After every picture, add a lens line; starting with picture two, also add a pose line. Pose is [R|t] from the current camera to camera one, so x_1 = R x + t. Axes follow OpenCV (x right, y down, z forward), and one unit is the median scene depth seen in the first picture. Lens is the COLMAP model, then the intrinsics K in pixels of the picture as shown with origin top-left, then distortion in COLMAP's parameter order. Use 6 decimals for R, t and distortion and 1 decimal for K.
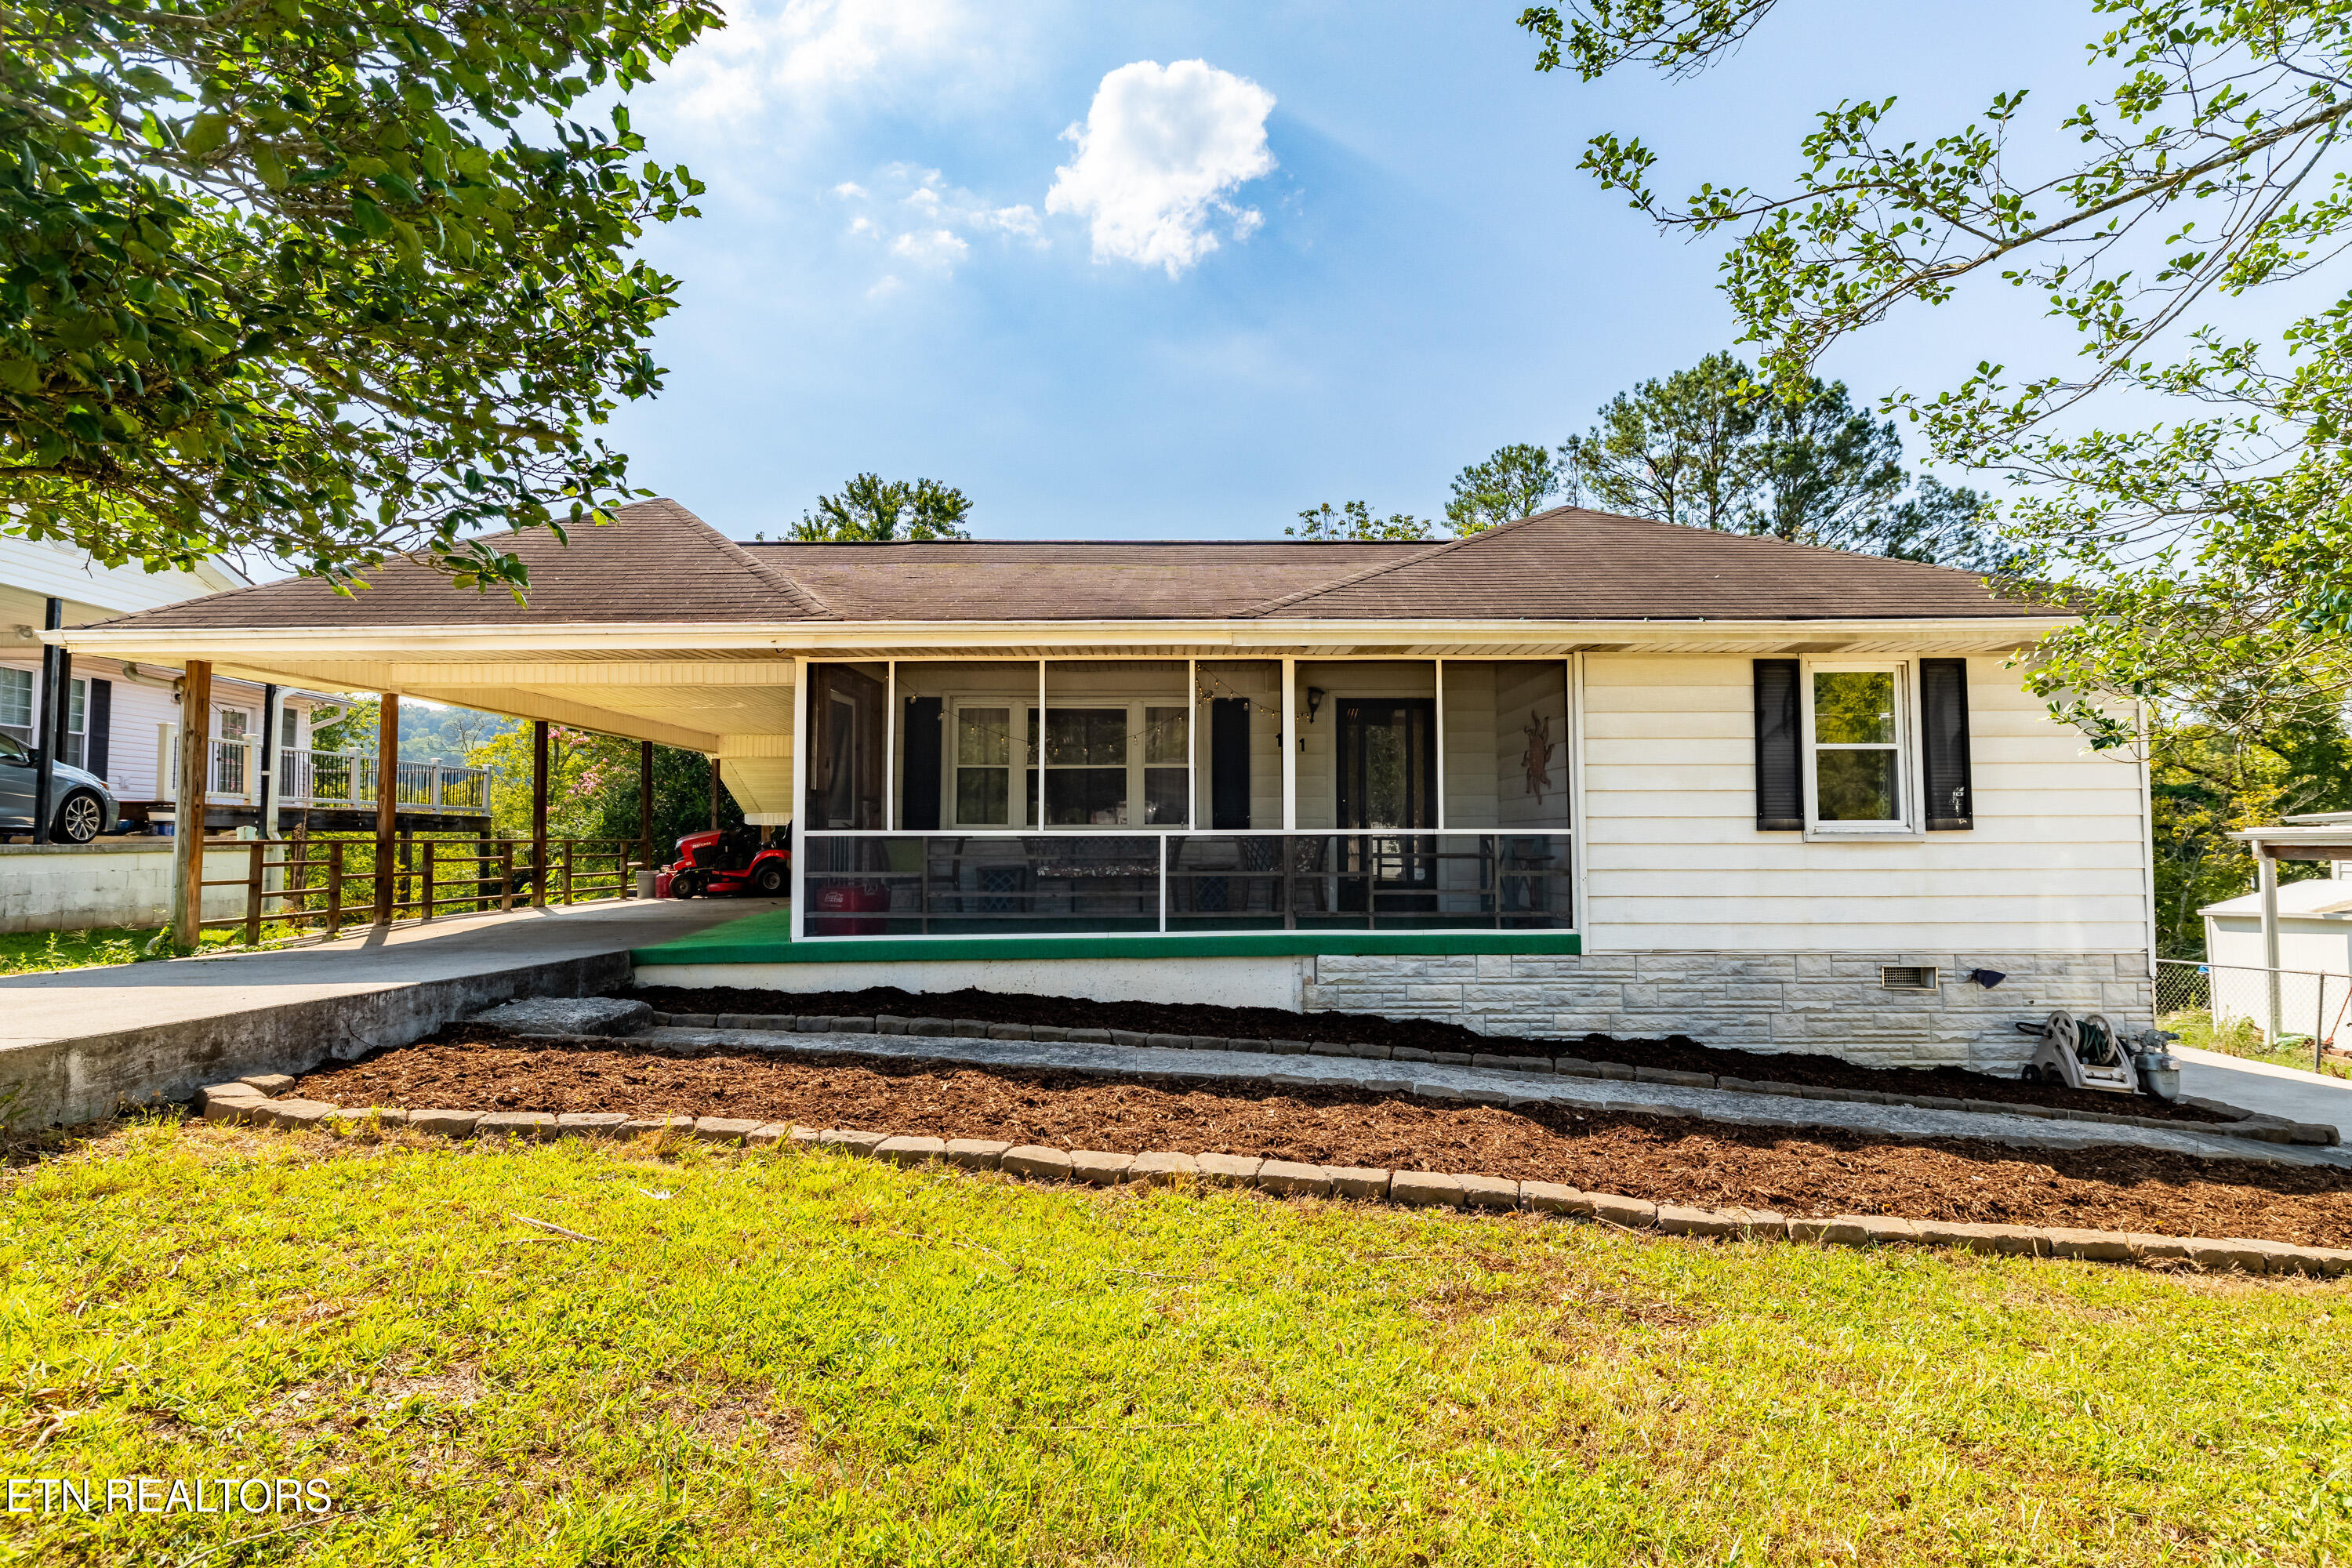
lens RADIAL K [[1173.7, 0, 1117.4], [0, 1173.7, 798.3], [0, 0, 1]] dist [-0.000238, -0.001039]
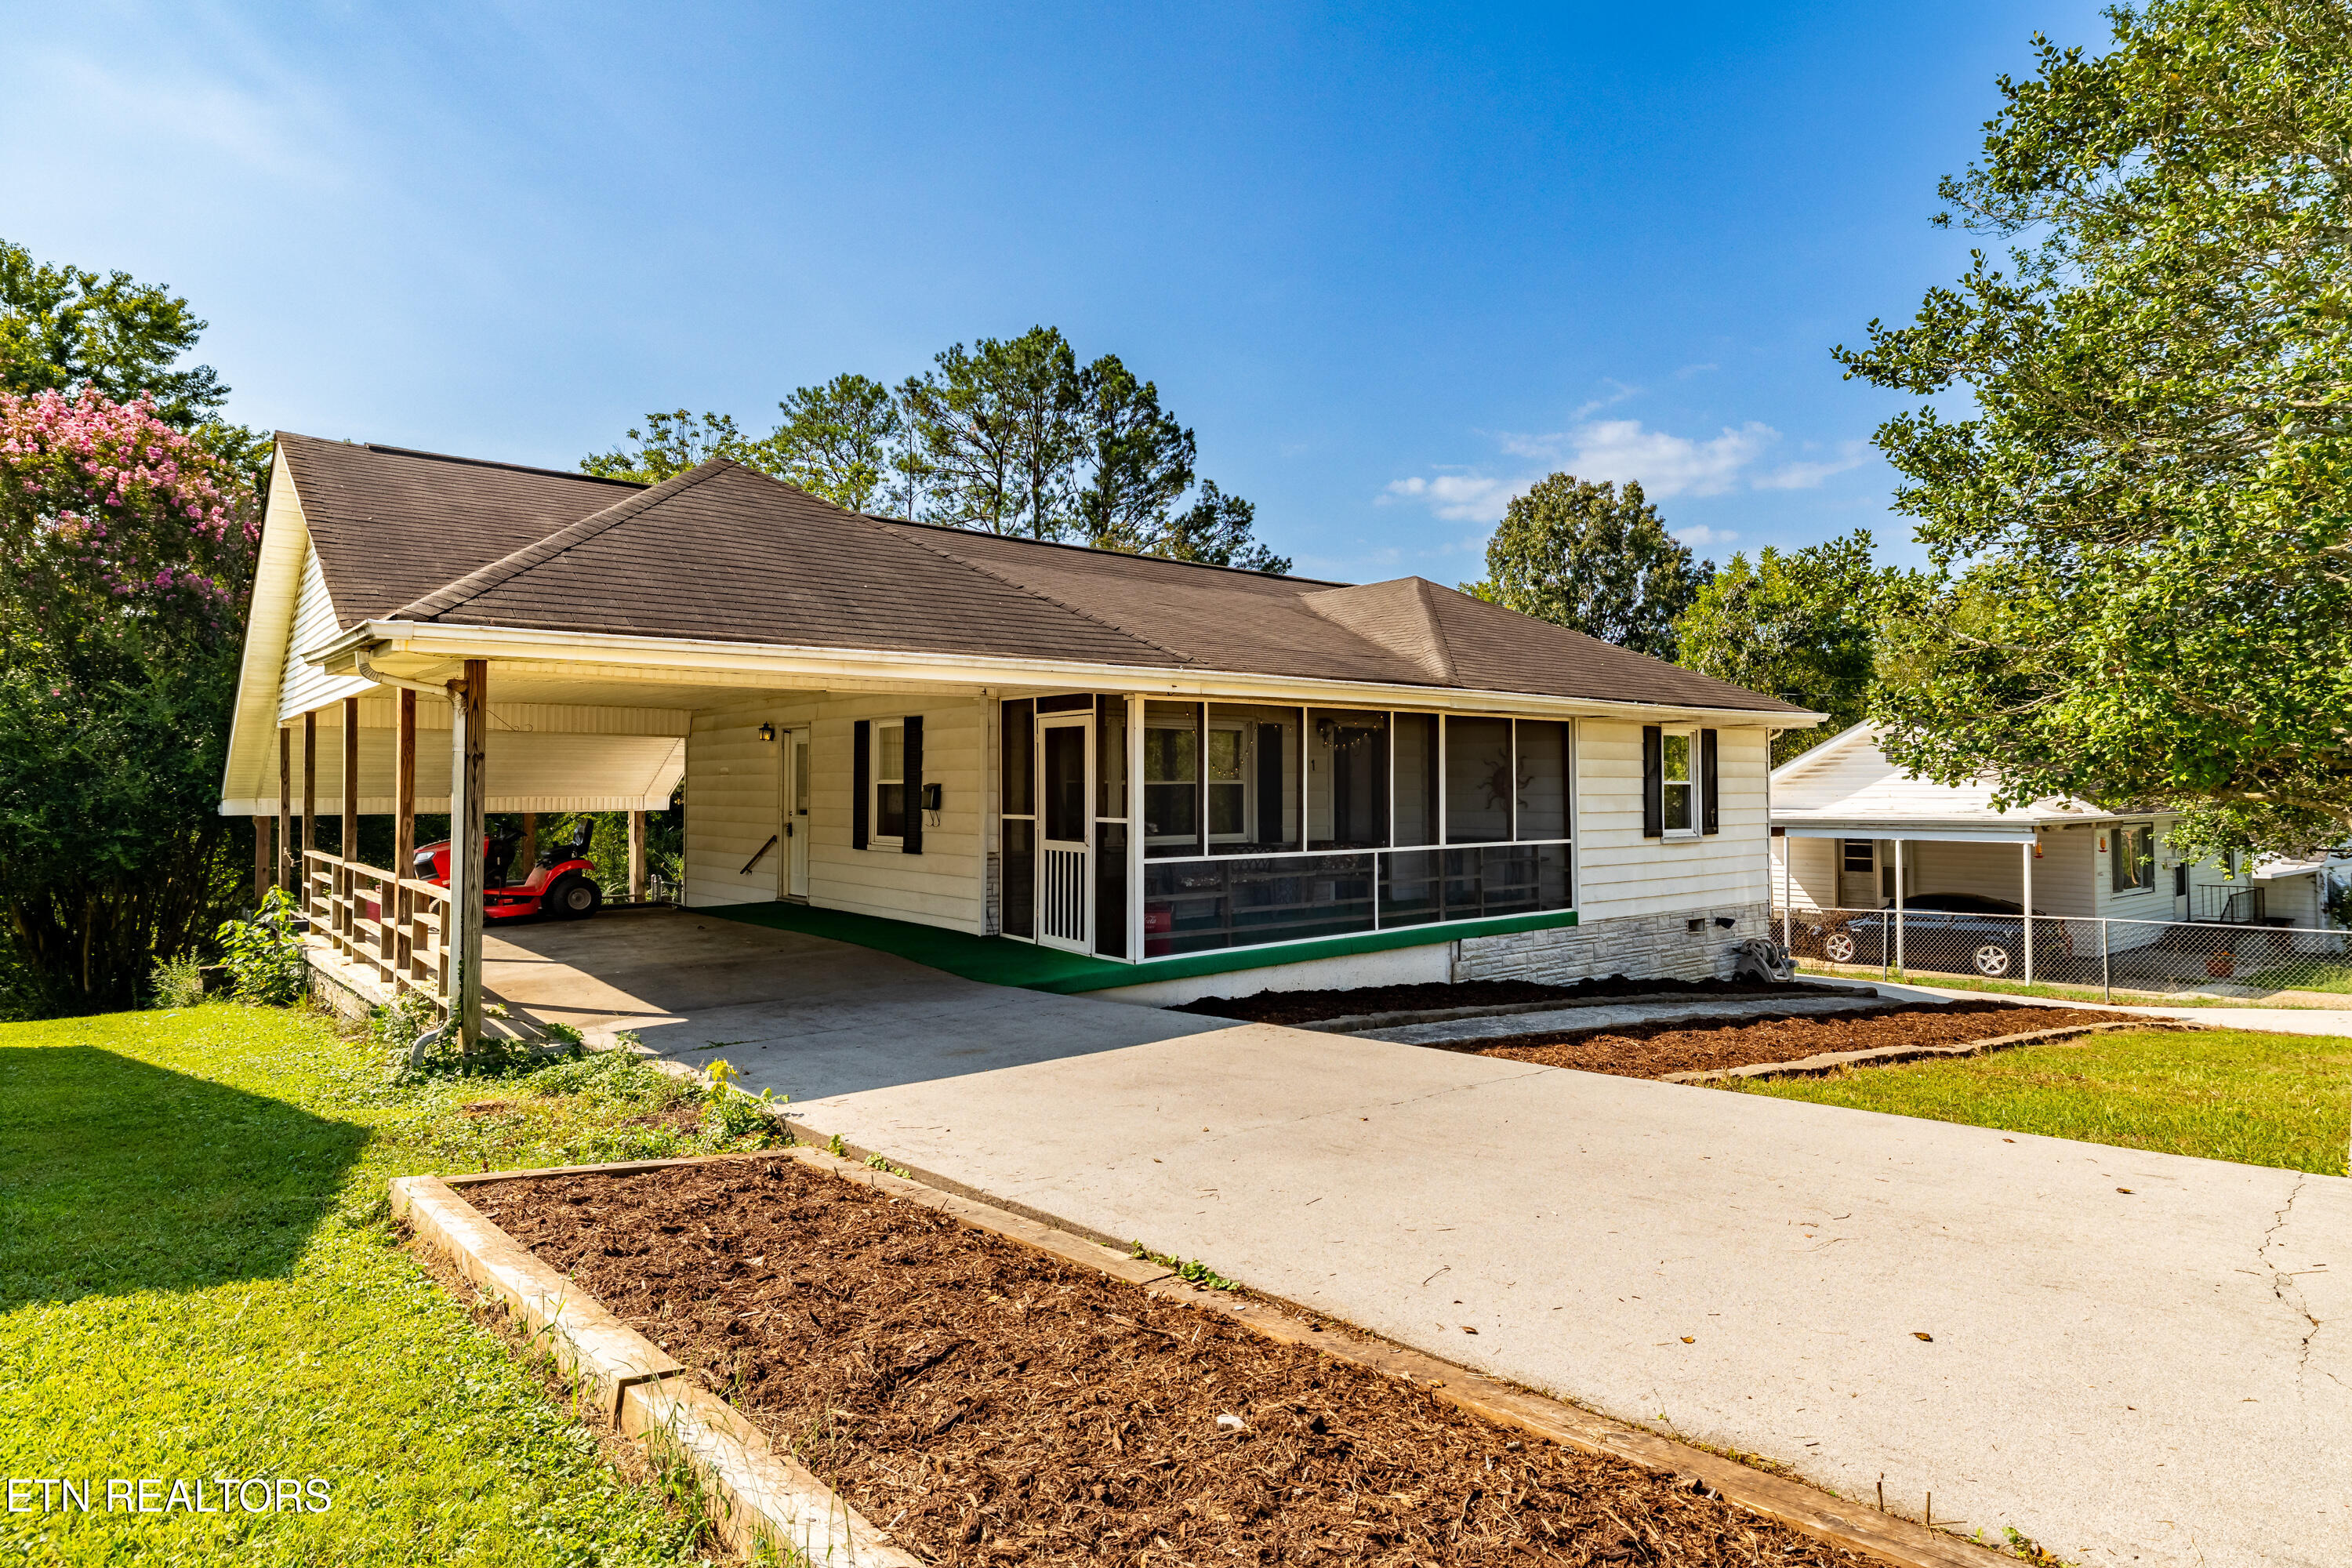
lens RADIAL K [[1321.5, 0, 1256.3], [0, 1321.5, 783.8], [0, 0, 1]] dist [0.000459, 0.000736]
pose [[0.745719, 0.002575, 0.666255, -0.984761], [-0.021681, 0.999557, 0.020404, -0.066632], [-0.665907, -0.029661, 0.745445, 0.045949]]
